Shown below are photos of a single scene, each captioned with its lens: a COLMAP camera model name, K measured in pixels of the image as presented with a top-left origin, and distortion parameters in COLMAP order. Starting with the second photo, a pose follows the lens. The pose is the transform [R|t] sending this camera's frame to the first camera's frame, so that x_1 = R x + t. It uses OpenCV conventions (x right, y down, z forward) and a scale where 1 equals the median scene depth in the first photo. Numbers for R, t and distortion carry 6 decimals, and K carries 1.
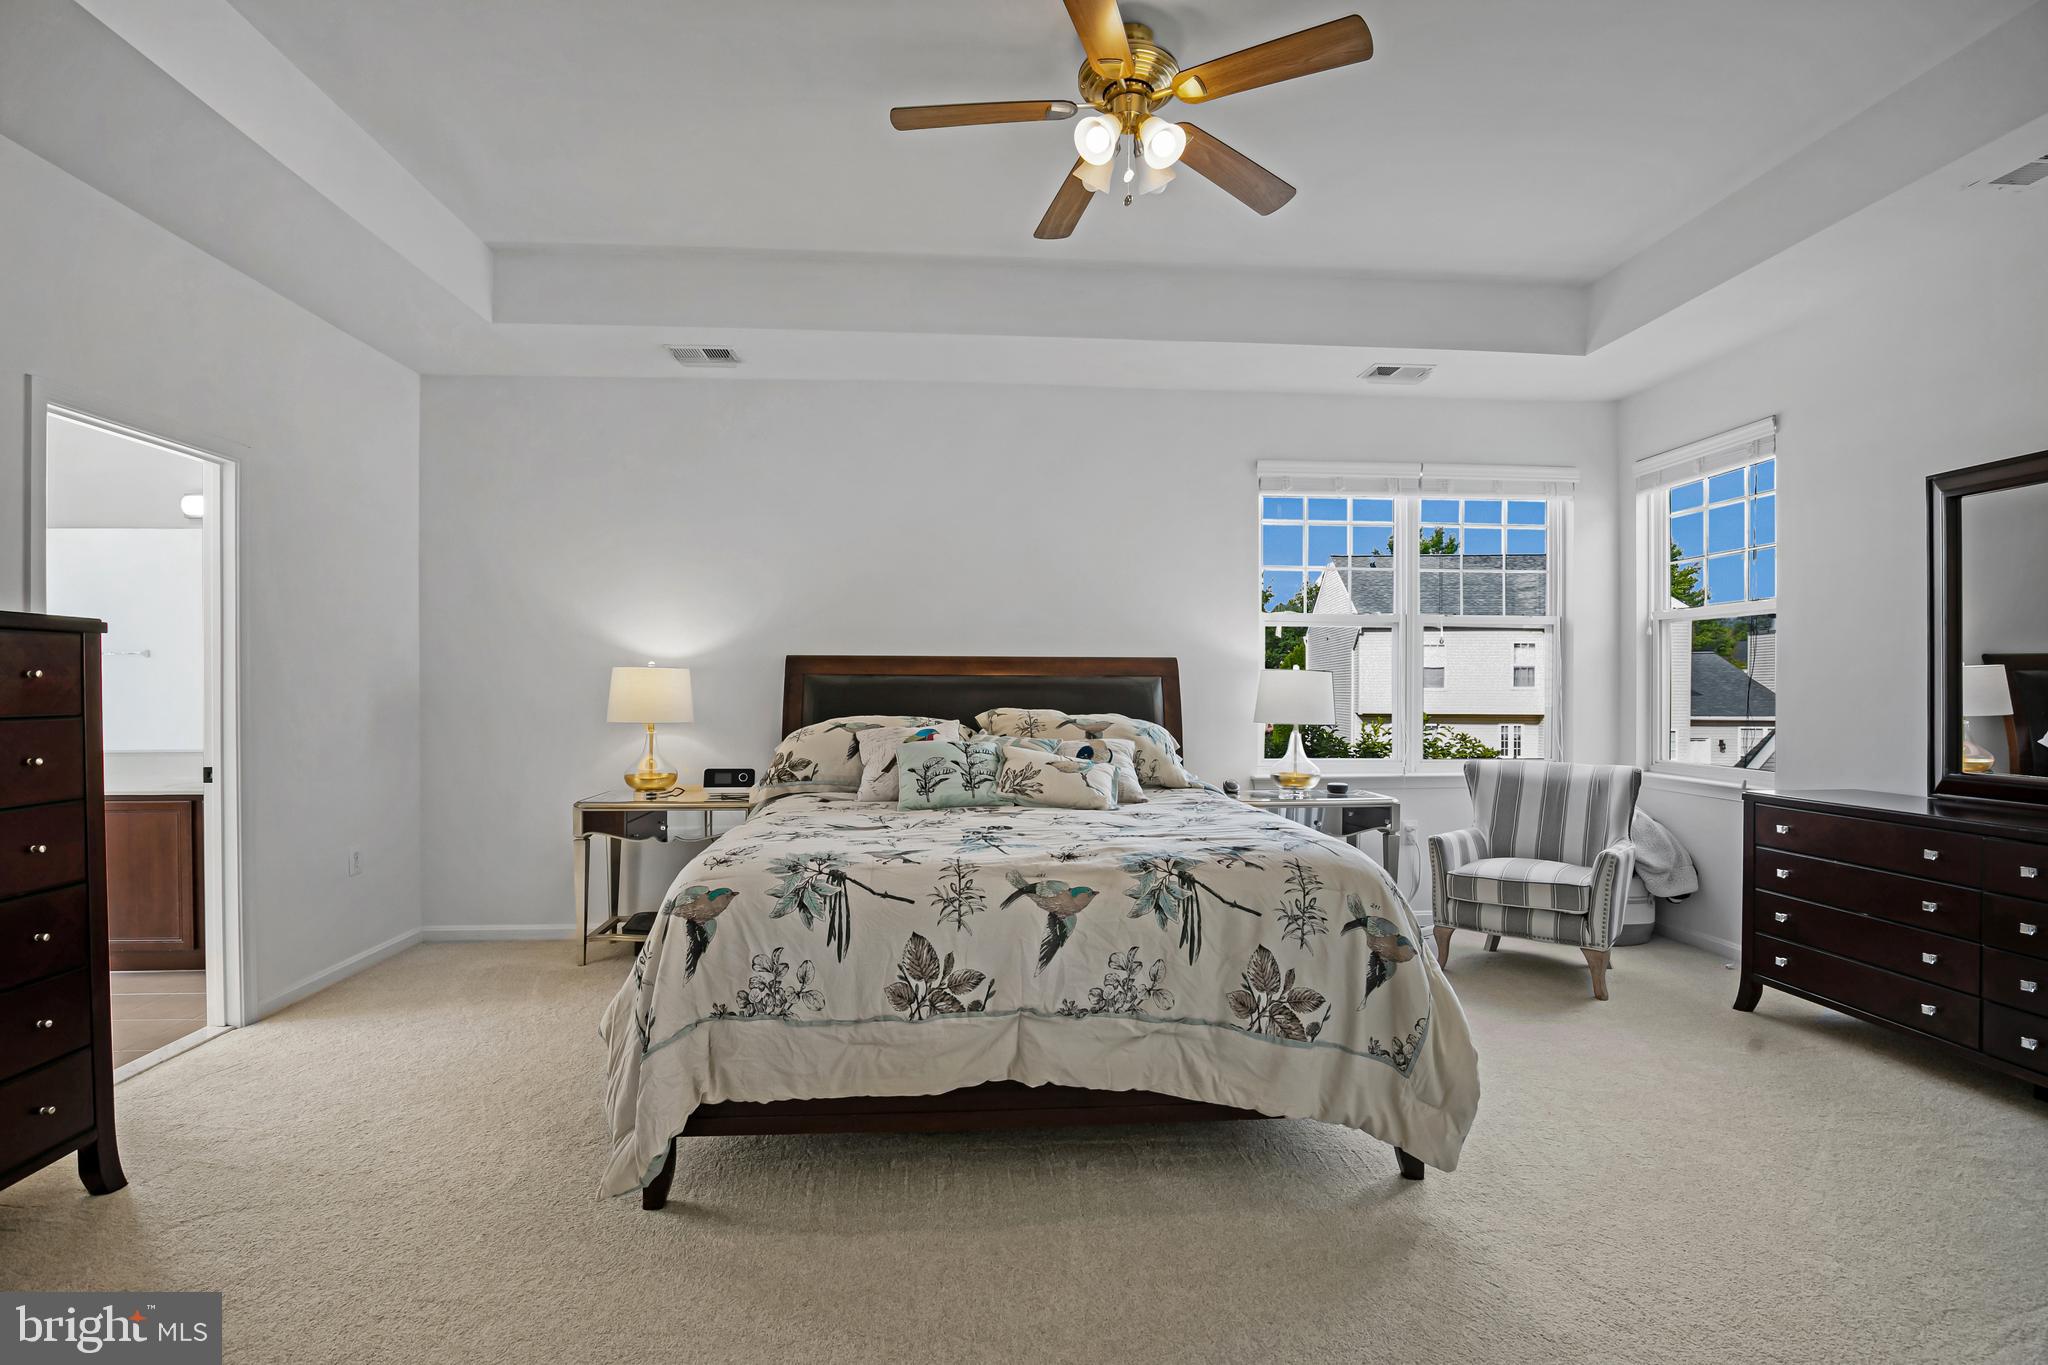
lens RADIAL K [[945.6, 0, 1026.3], [0, 945.6, 690.5], [0, 0, 1]] dist [-0.031394, 0.006434]
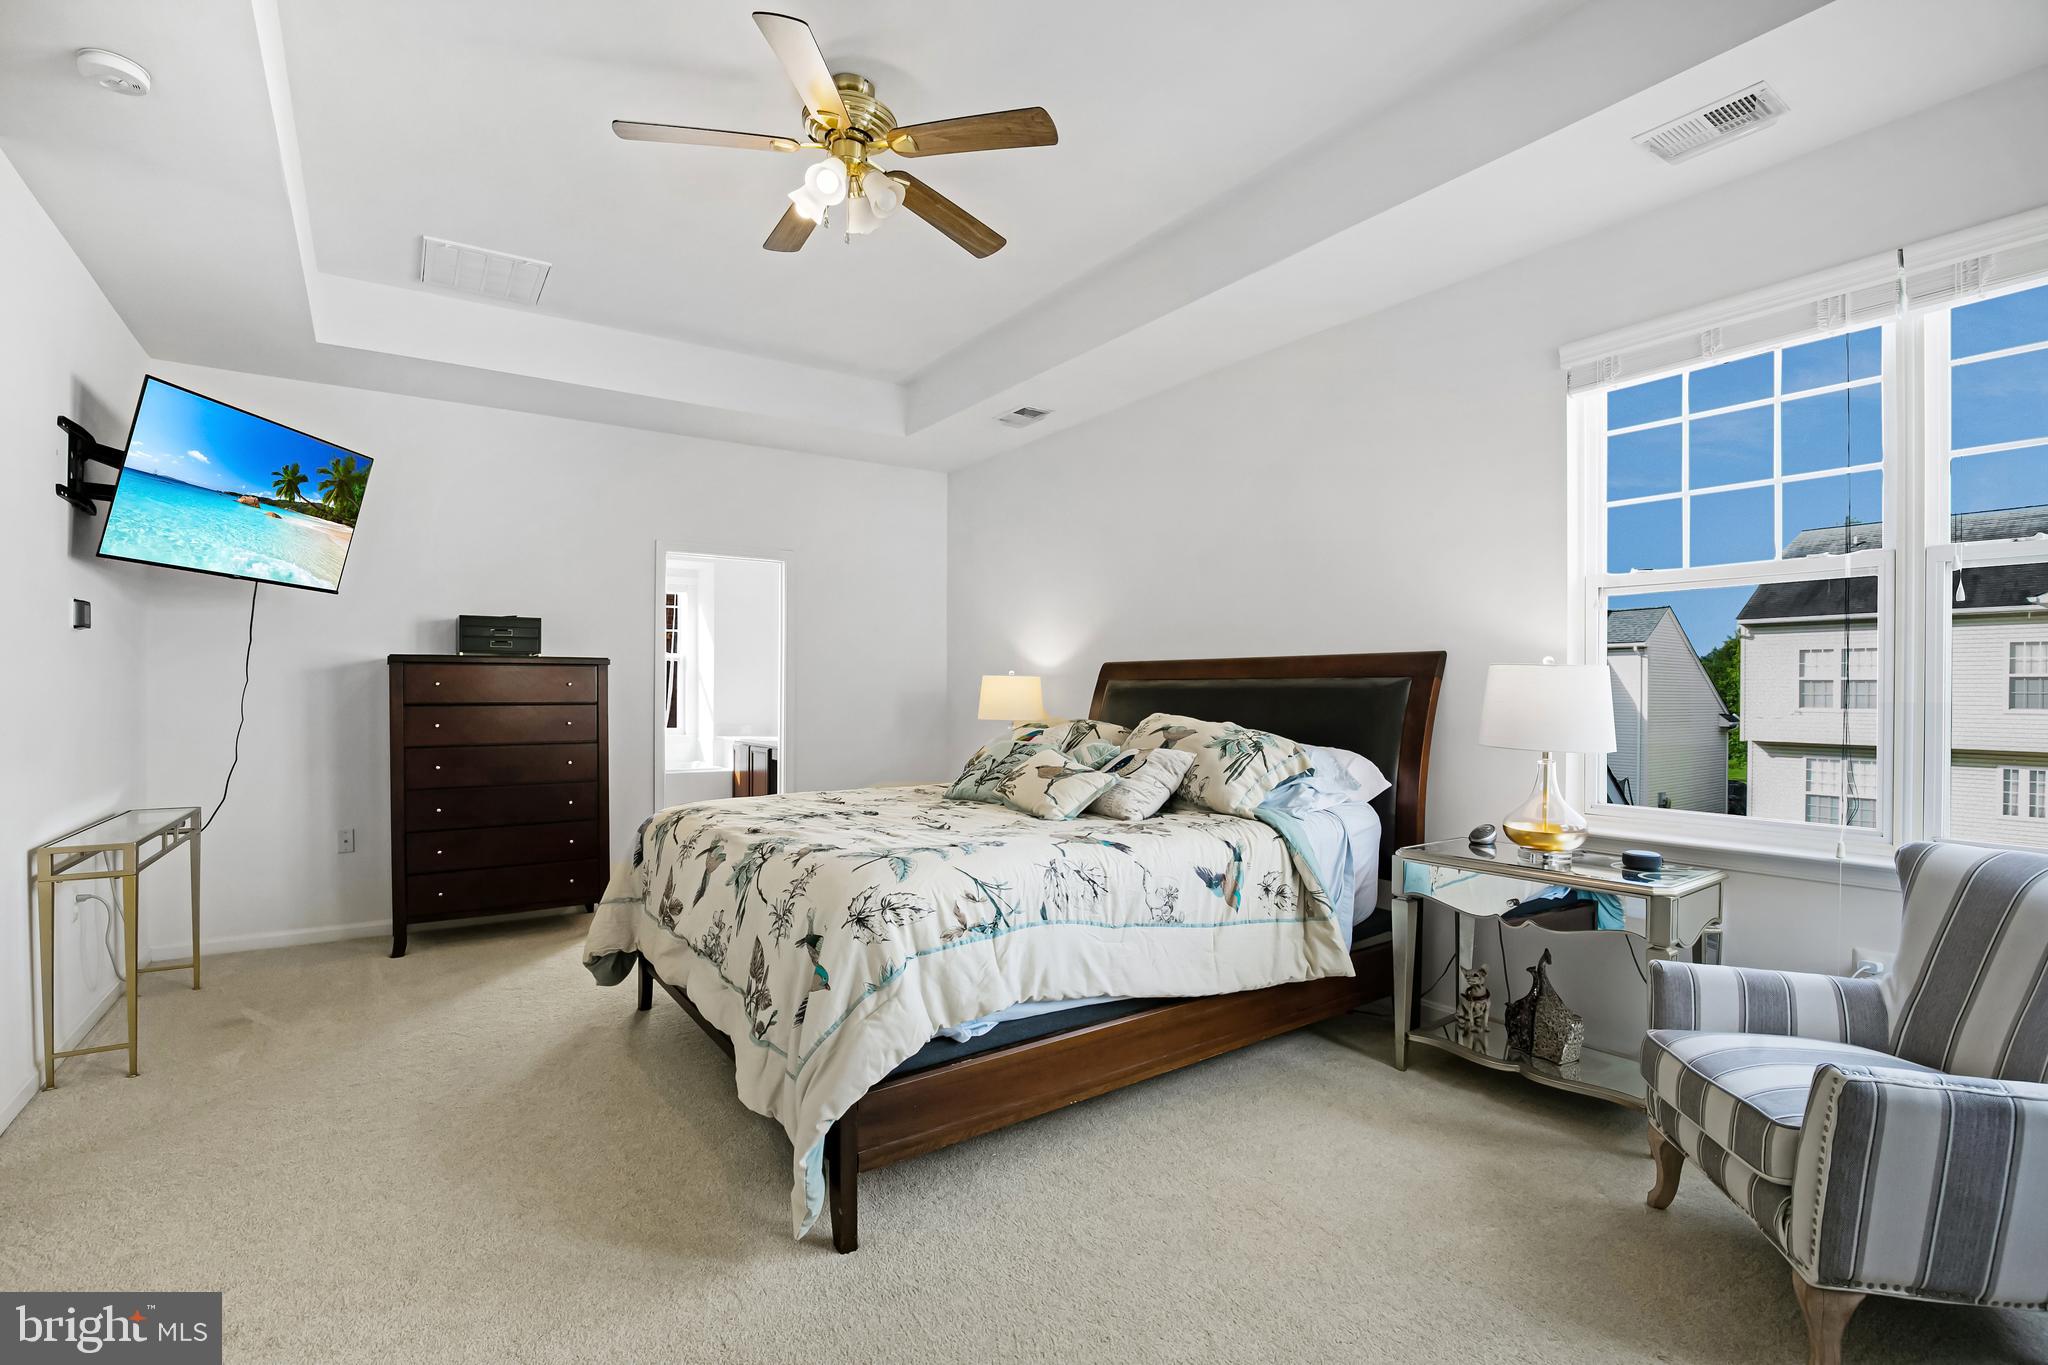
lens RADIAL K [[945.6, 0, 1025.3], [0, 945.6, 685.7], [0, 0, 1]] dist [-0.031394, 0.006434]
pose [[0.502007, -0.008714, -0.864820, 0.715462], [-0.003153, 0.999924, -0.011906, 0.003623], [0.864858, 0.008704, 0.501942, 0.400471]]
